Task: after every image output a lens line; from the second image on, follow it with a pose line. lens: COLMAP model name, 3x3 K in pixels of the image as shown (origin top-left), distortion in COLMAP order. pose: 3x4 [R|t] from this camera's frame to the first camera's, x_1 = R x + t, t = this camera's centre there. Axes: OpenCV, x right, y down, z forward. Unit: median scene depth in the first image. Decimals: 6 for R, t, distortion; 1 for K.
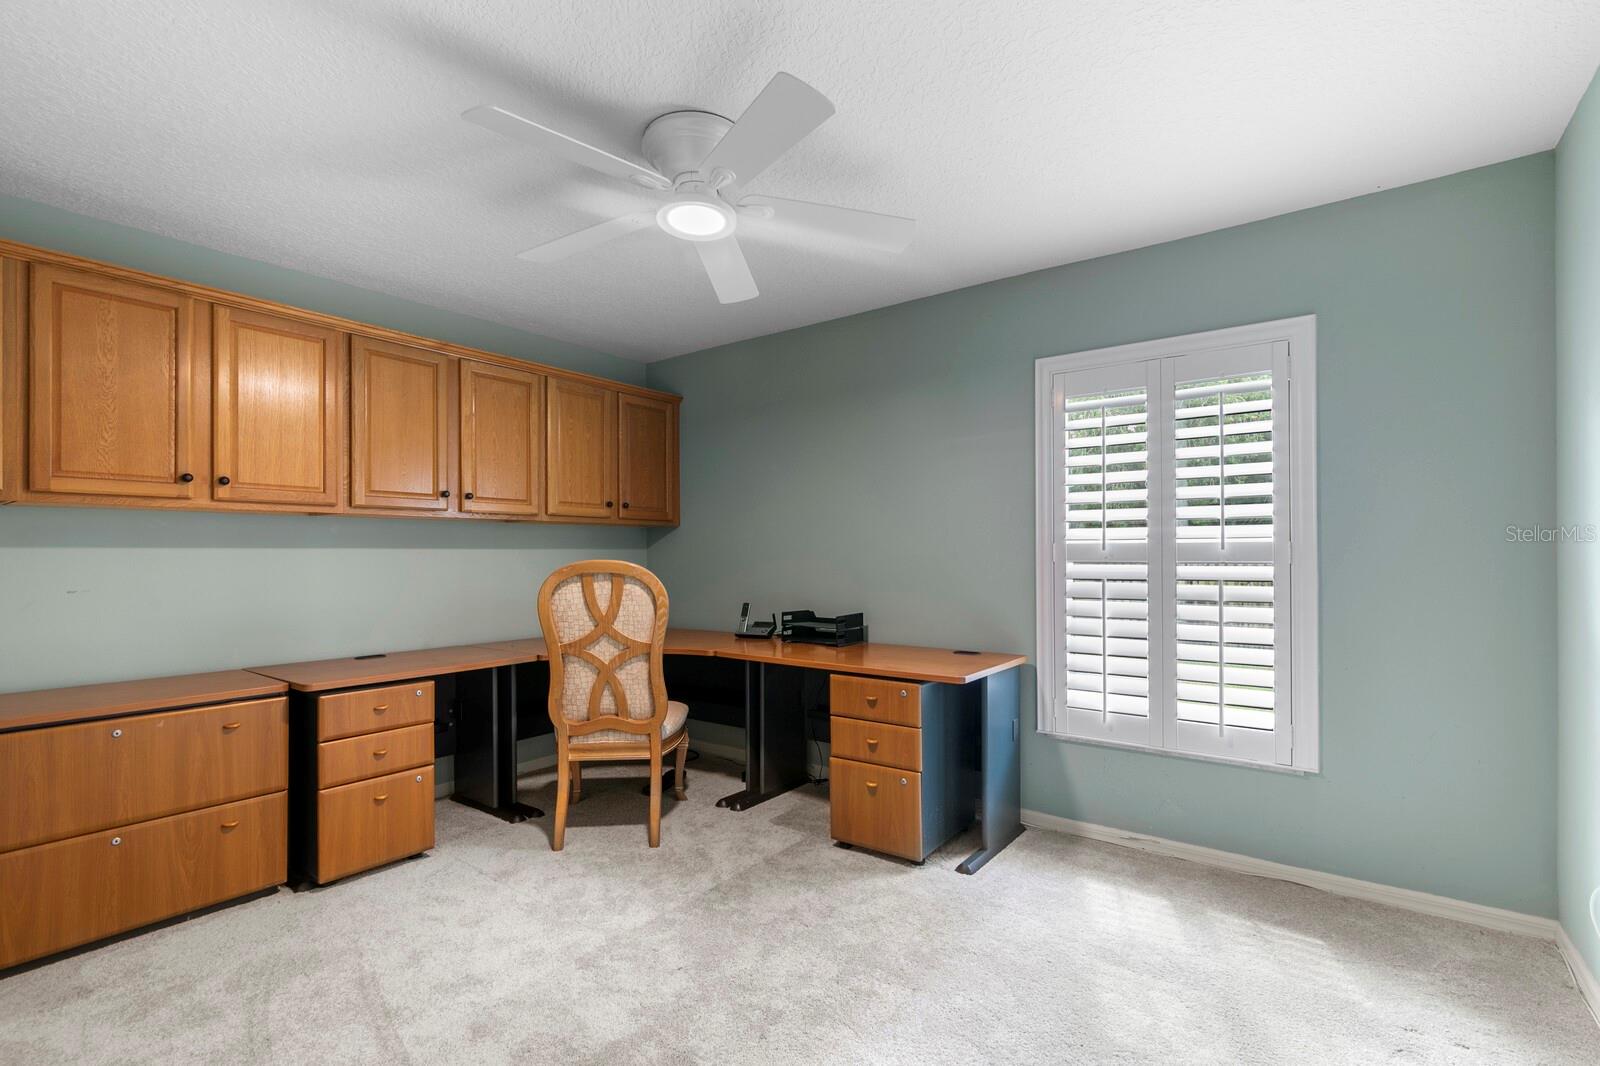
lens RADIAL K [[721.7, 0, 805.3], [0, 721.7, 547.3], [0, 0, 1]] dist [-0.001788, -0.000083]
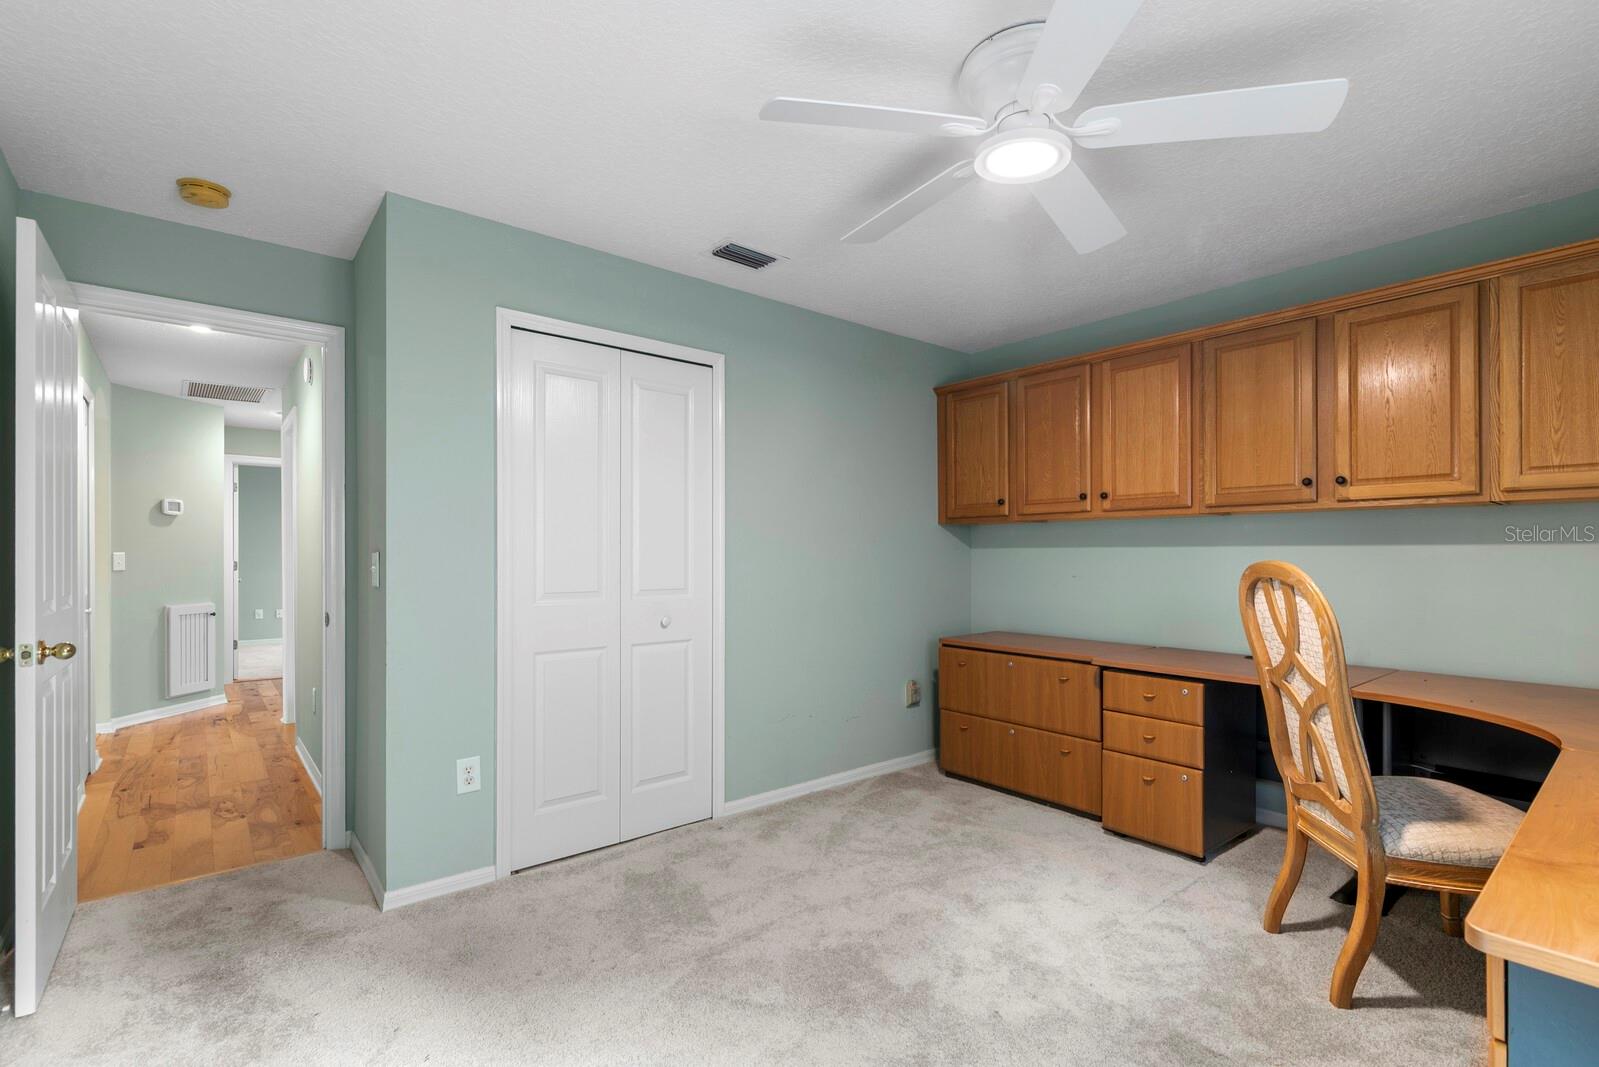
lens RADIAL K [[722.5, 0, 801.9], [0, 722.5, 562.3], [0, 0, 1]] dist [-0.002173, -0.000258]
pose [[-0.227589, 0.008718, -0.973718, 0.578353], [0.003671, 0.999960, 0.008094, 0.014694], [0.973750, -0.001733, -0.227612, 0.753544]]
